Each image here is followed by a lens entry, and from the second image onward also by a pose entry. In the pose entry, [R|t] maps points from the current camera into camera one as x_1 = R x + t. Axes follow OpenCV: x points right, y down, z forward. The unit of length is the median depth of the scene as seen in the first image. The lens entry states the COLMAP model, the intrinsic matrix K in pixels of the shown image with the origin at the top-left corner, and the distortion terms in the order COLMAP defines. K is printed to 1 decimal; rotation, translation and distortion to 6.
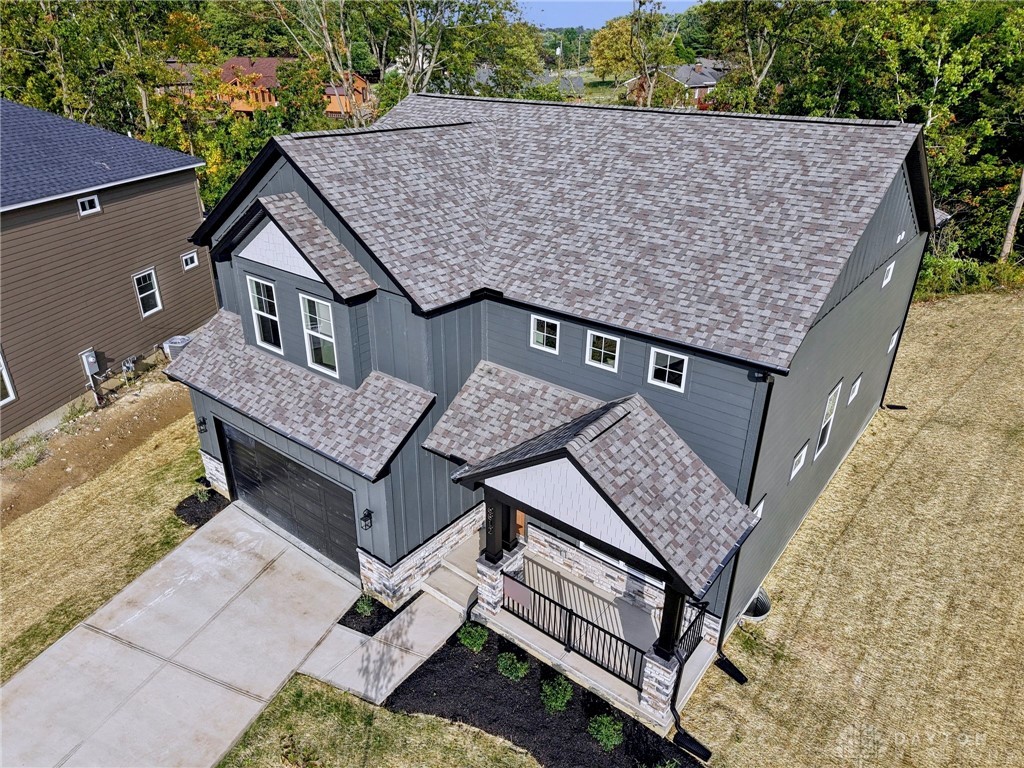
lens RADIAL K [[687.6, 0, 508.9], [0, 687.6, 382.9], [0, 0, 1]] dist [0.012630, -0.006402]
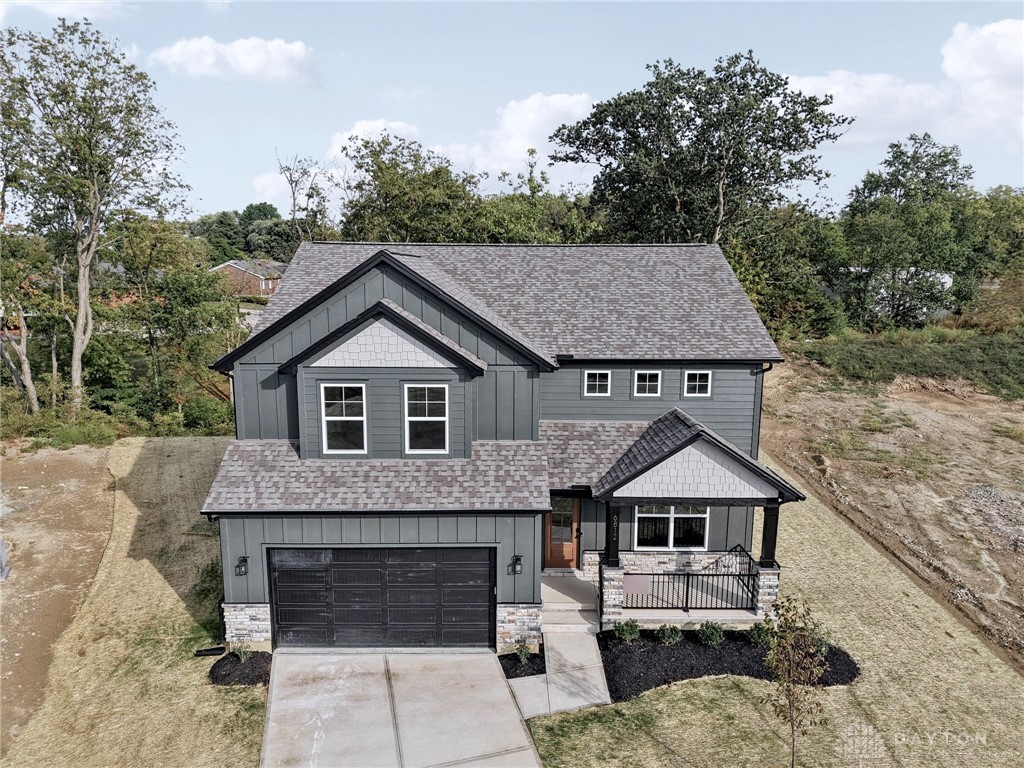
lens RADIAL K [[684.8, 0, 510.1], [0, 684.8, 382.0], [0, 0, 1]] dist [0.047256, -0.055837]
pose [[0.779313, -0.115025, 0.615987, -0.854364], [0.276563, 0.945224, -0.173388, 0.105378], [-0.562302, 0.305483, 0.768437, 0.053653]]
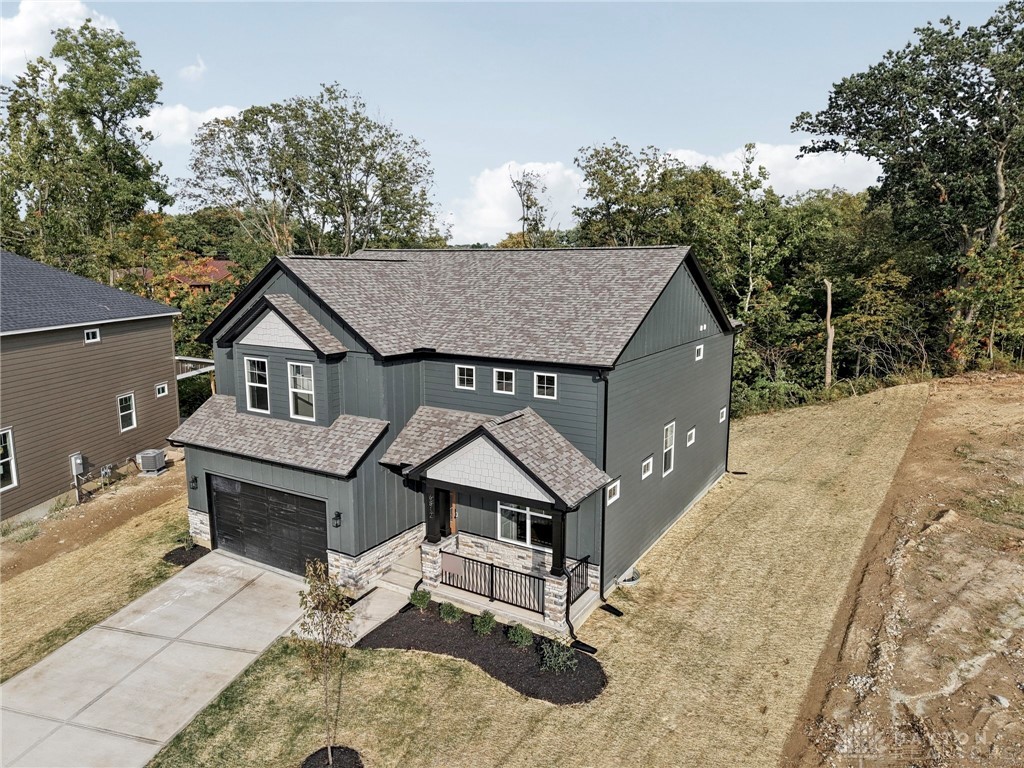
lens RADIAL K [[684.8, 0, 510.1], [0, 684.8, 382.0], [0, 0, 1]] dist [0.047256, -0.055837]
pose [[0.991975, -0.029847, 0.122859, -0.028869], [0.062545, 0.960351, -0.271686, 0.319555], [-0.109878, 0.277190, 0.954512, -0.378358]]
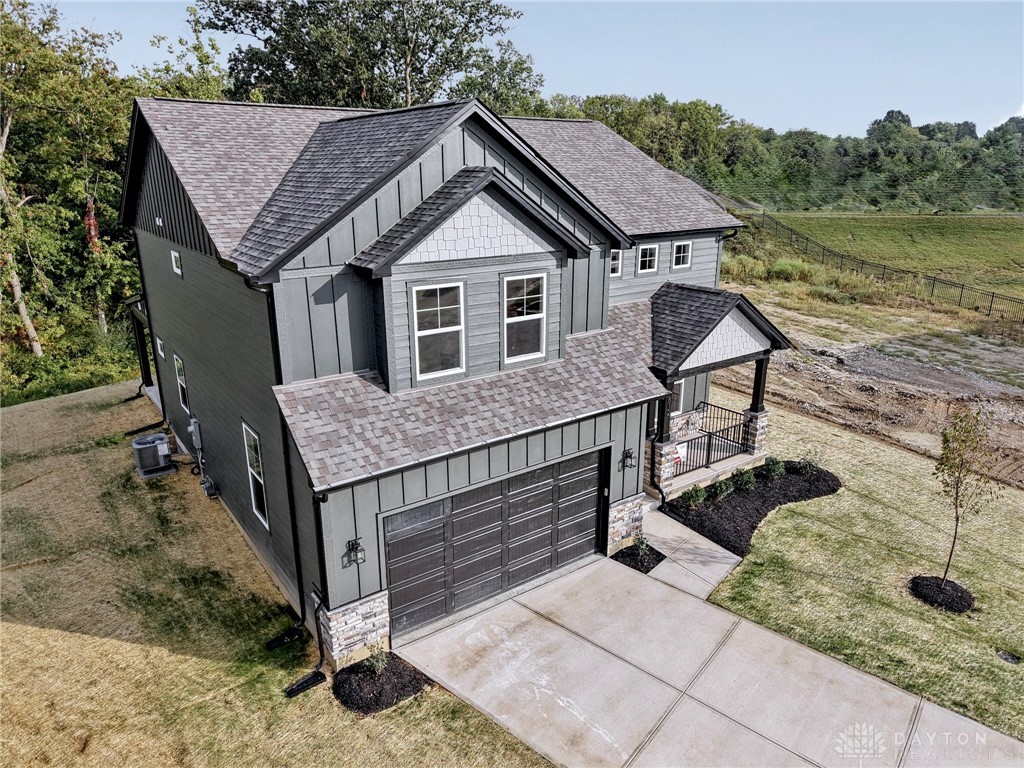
lens RADIAL K [[684.8, 0, 510.1], [0, 684.8, 382.0], [0, 0, 1]] dist [0.047256, -0.055837]
pose [[0.271752, -0.296889, 0.915428, -1.156842], [0.425385, 0.890311, 0.162464, -0.151054], [-0.863249, 0.345259, 0.368236, 0.715811]]
